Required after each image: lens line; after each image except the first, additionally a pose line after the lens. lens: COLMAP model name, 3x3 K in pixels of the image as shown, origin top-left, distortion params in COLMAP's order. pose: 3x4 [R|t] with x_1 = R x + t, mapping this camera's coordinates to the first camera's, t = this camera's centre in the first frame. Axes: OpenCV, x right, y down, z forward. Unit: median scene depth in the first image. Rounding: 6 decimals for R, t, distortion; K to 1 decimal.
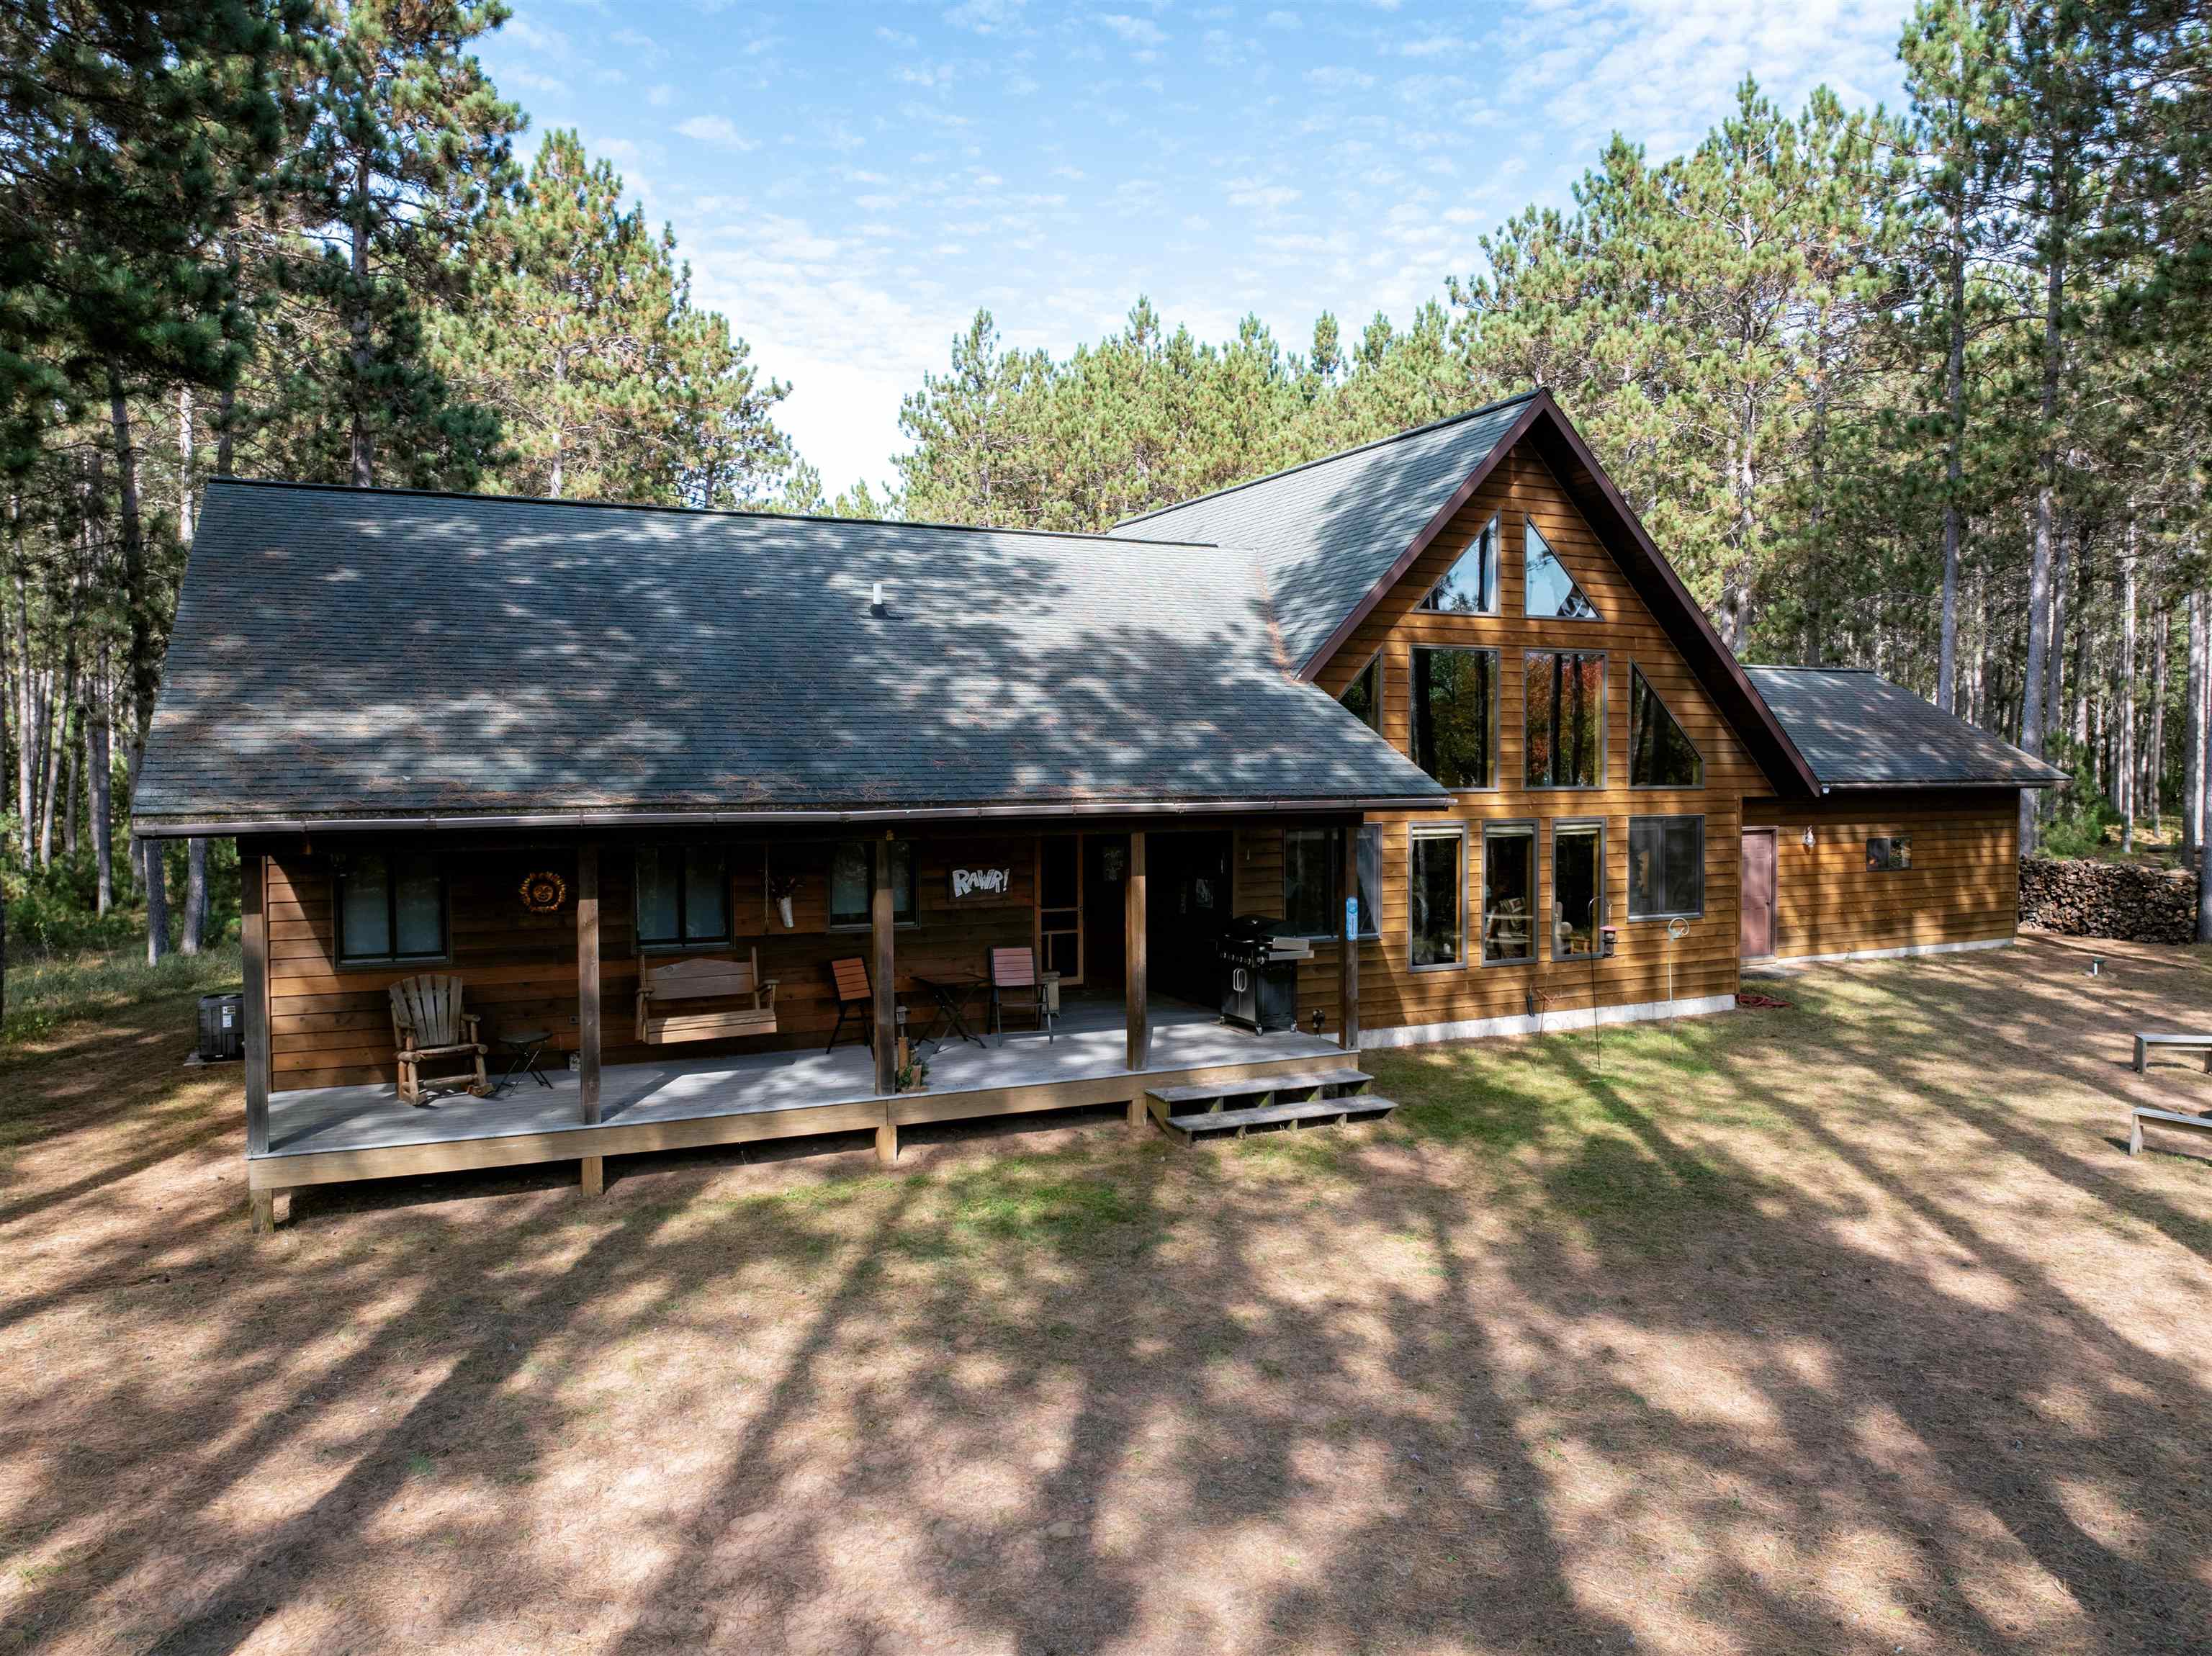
lens RADIAL K [[1526.1, 0, 1115.5], [0, 1526.1, 829.7], [0, 0, 1]] dist [-0.048325, 0.032533]
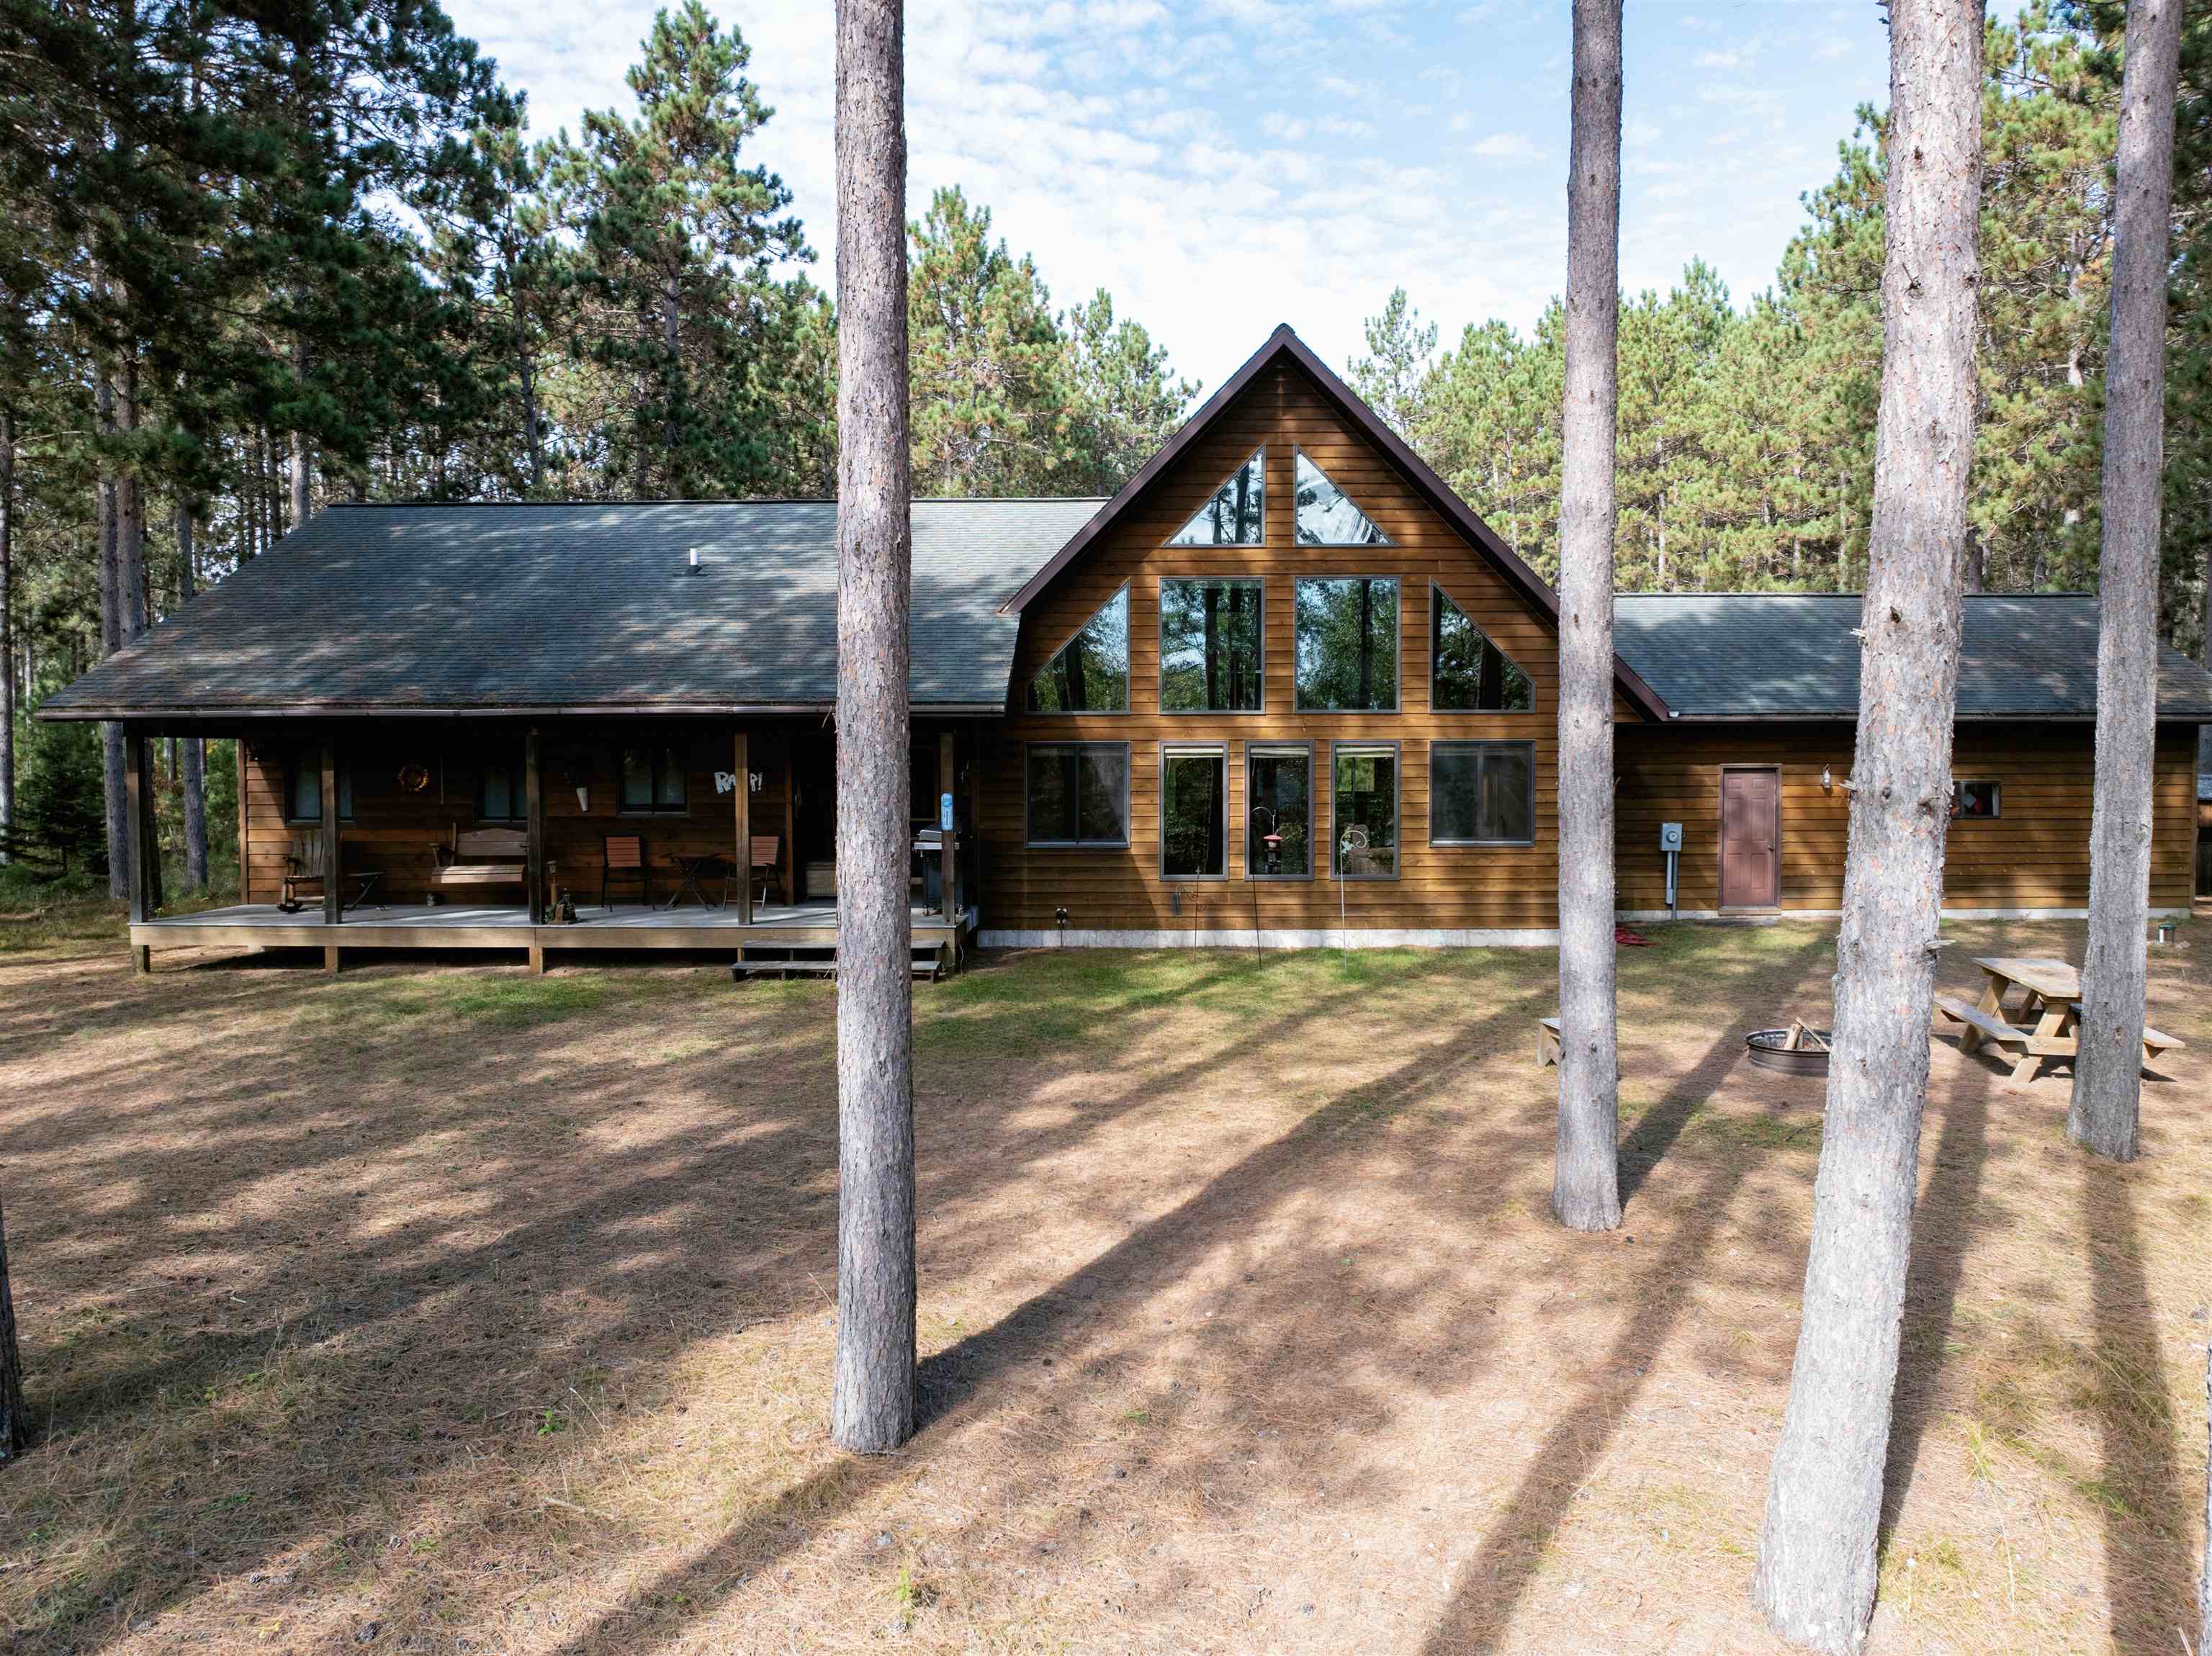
lens RADIAL K [[1526.1, 0, 1151.3], [0, 1526.1, 830.7], [0, 0, 1]] dist [-0.048325, 0.032533]
pose [[0.901047, 0.020520, -0.433237, 0.634521], [-0.018083, 0.999789, 0.009746, 0.046677], [0.433345, -0.000947, 0.901227, 0.016235]]
